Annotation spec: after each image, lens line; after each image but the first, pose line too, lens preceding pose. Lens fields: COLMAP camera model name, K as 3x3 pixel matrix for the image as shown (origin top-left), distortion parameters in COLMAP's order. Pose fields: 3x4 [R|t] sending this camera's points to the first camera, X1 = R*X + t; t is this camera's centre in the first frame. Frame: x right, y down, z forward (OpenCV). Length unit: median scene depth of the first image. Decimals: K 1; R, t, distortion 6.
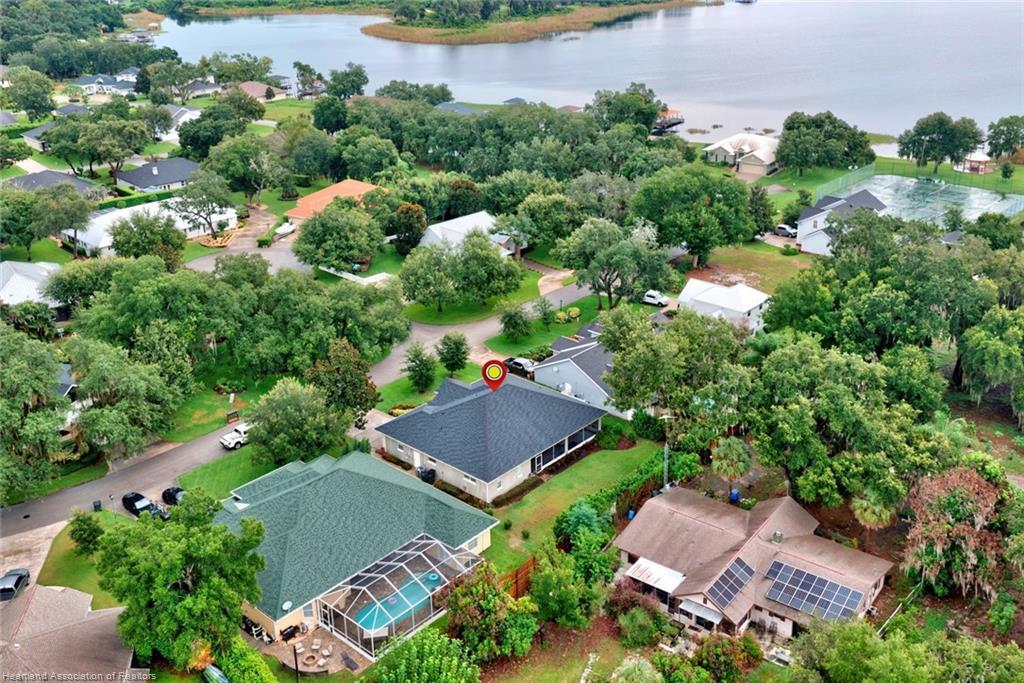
lens RADIAL K [[836.0, 0, 494.7], [0, 836.0, 339.4], [0, 0, 1]] dist [0.032175, -0.055551]
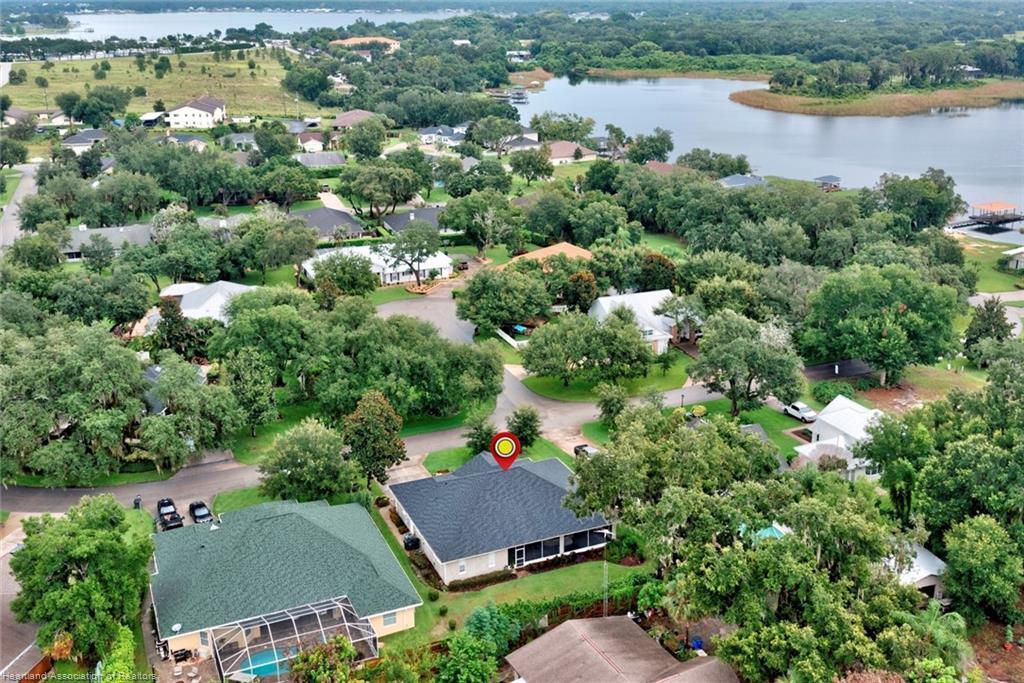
lens RADIAL K [[888.9, 0, 512.0], [0, 888.9, 341.5], [0, 0, 1]] dist [0.018226, -0.009746]
pose [[0.922283, 0.142885, -0.359134, 0.166437], [-0.171899, 0.983844, -0.050016, -0.016117], [0.346185, 0.107864, 0.931945, 0.026643]]
